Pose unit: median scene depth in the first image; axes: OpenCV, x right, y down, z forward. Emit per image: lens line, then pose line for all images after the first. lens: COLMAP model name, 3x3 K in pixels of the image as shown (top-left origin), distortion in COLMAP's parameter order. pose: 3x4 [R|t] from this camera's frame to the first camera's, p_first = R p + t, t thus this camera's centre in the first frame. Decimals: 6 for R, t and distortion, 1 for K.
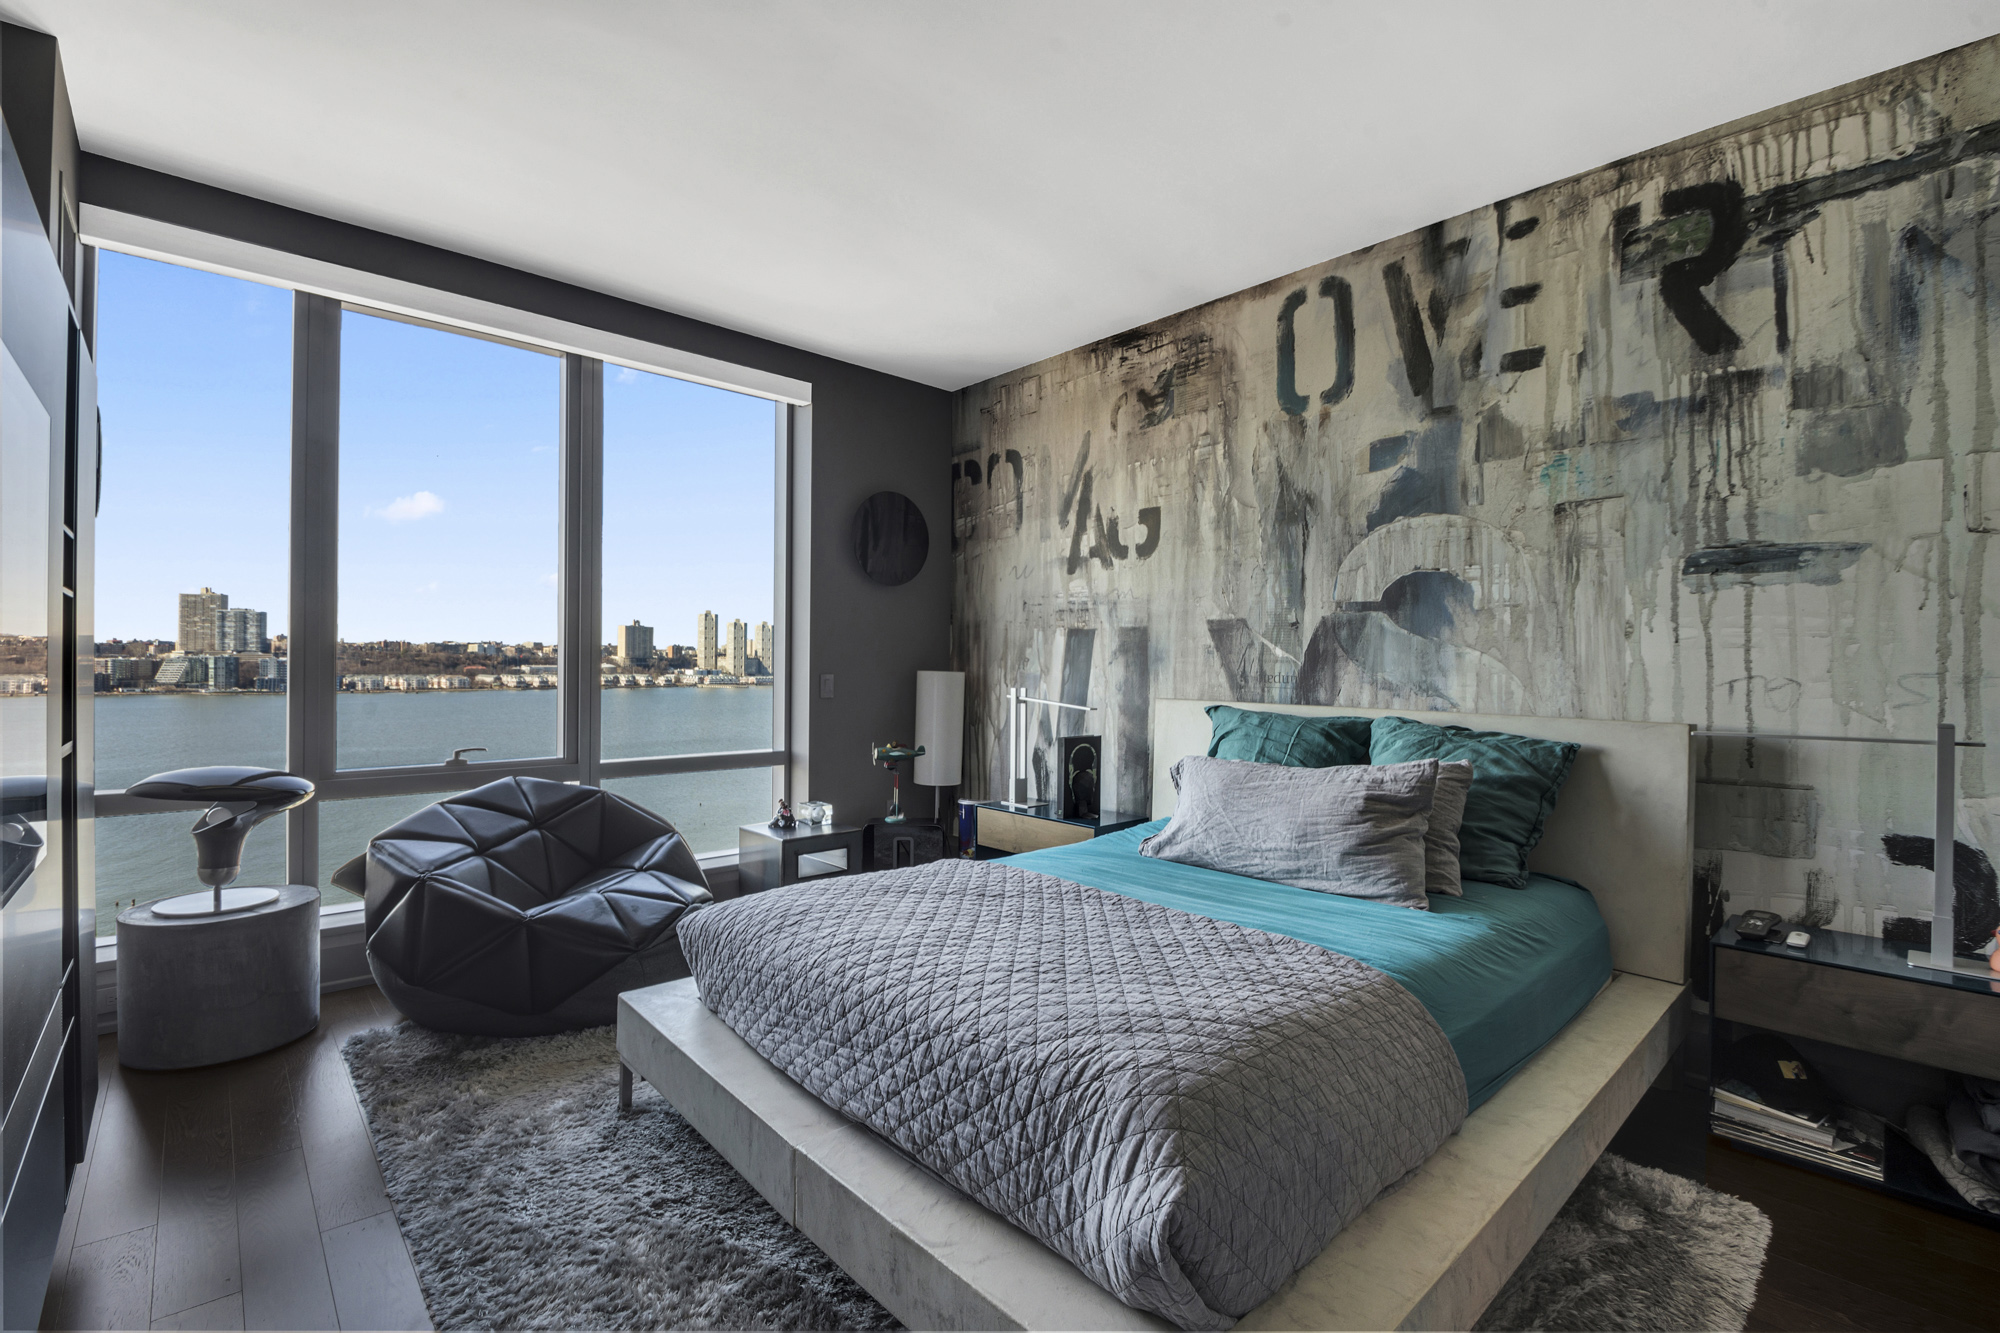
lens RADIAL K [[872.8, 0, 1007.7], [0, 872.8, 665.8], [0, 0, 1]] dist [0.007376, -0.012376]
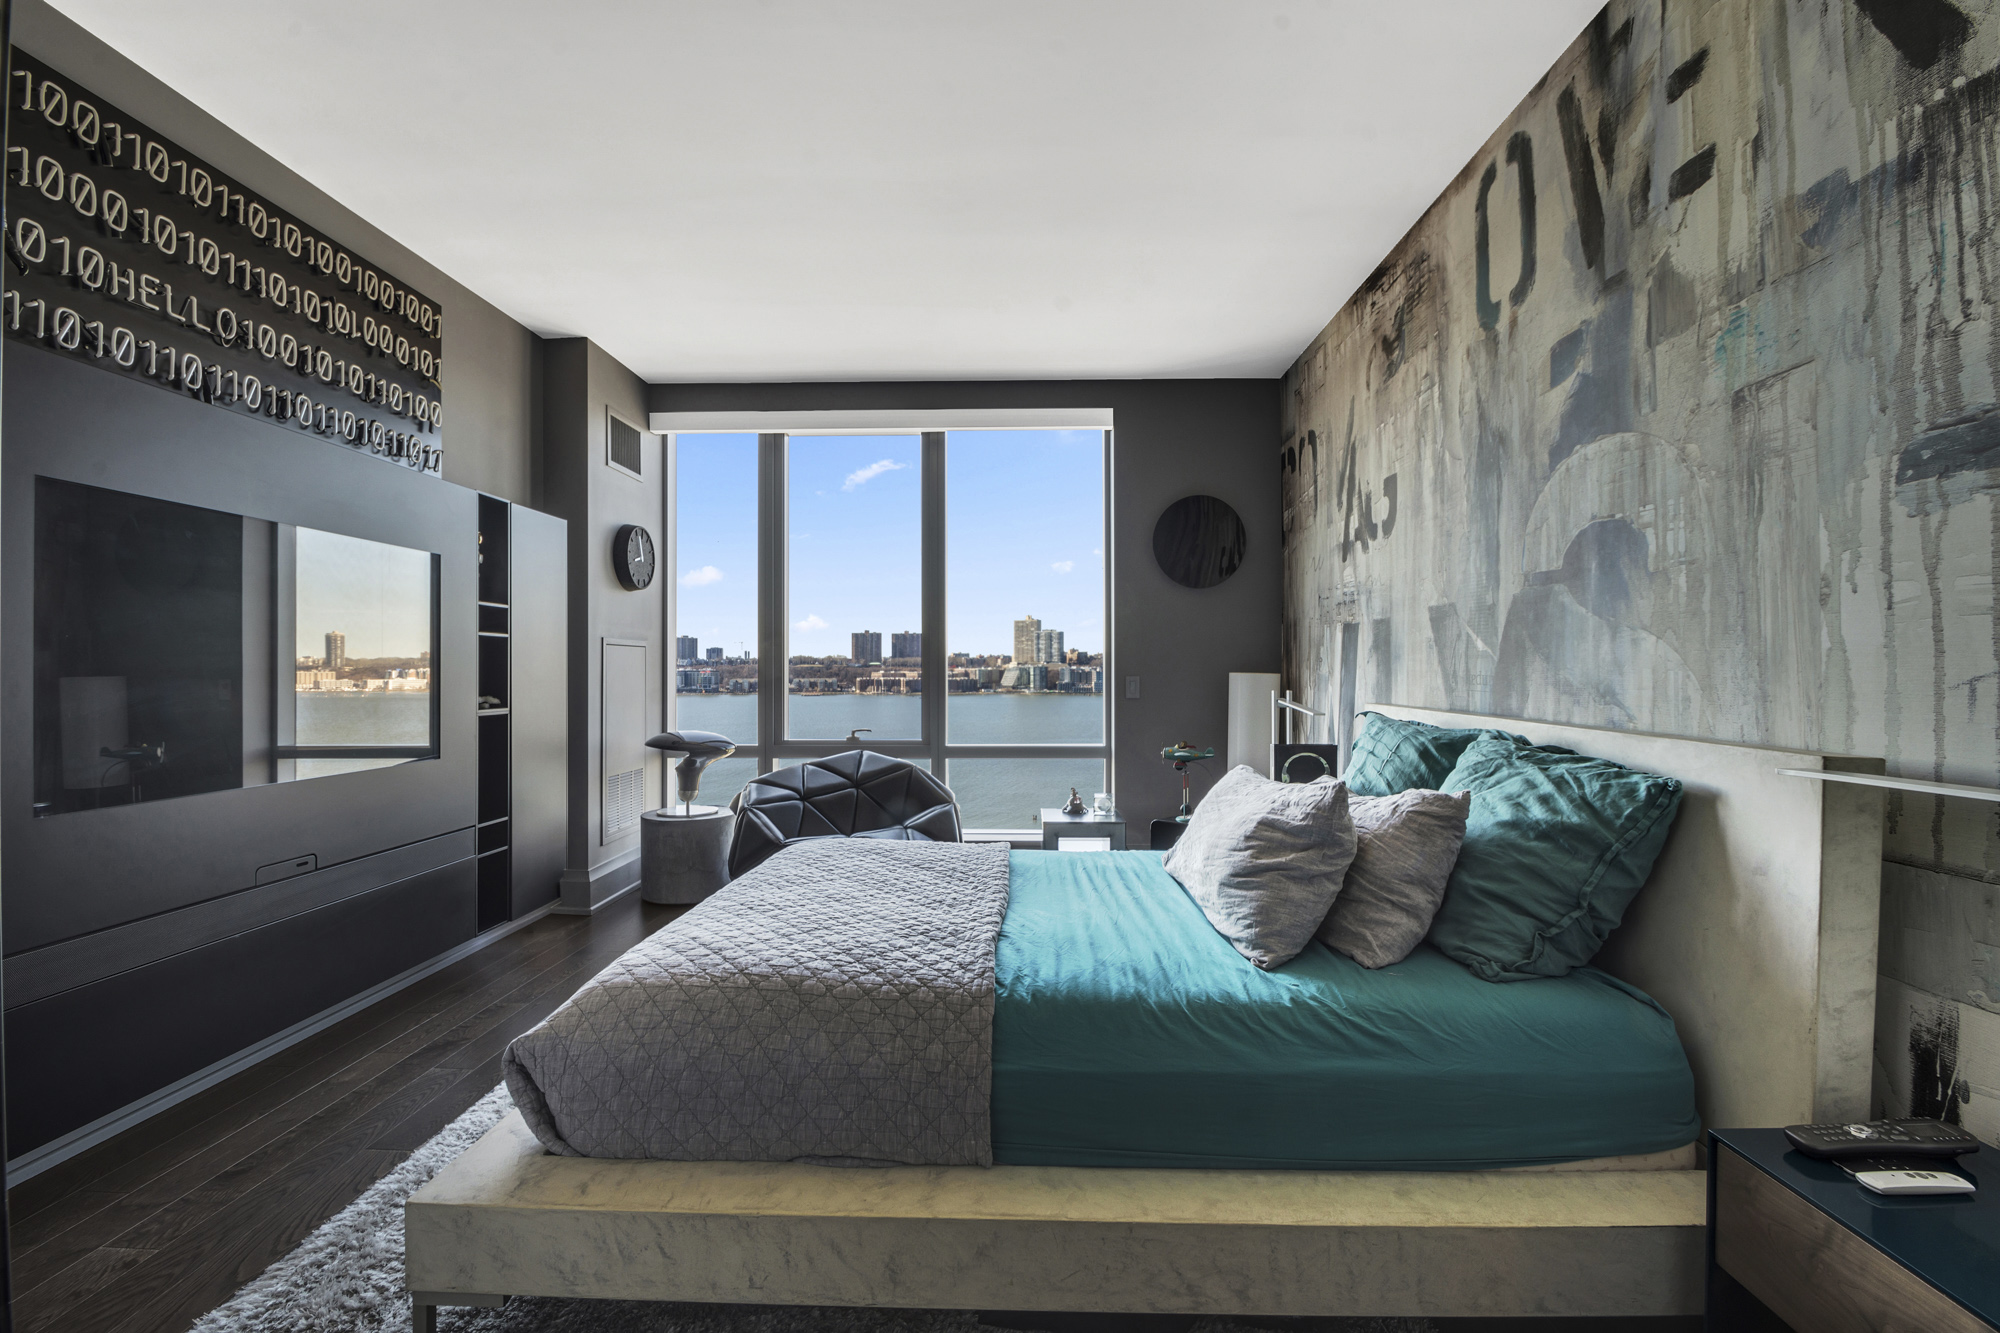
lens RADIAL K [[872.8, 0, 1007.7], [0, 872.8, 665.8], [0, 0, 1]] dist [0.007376, -0.012376]
pose [[0.717062, -0.011234, -0.696919, 0.687515], [0.007262, 0.999936, -0.008647, 0.008622], [0.696971, 0.001139, 0.717098, 0.207316]]
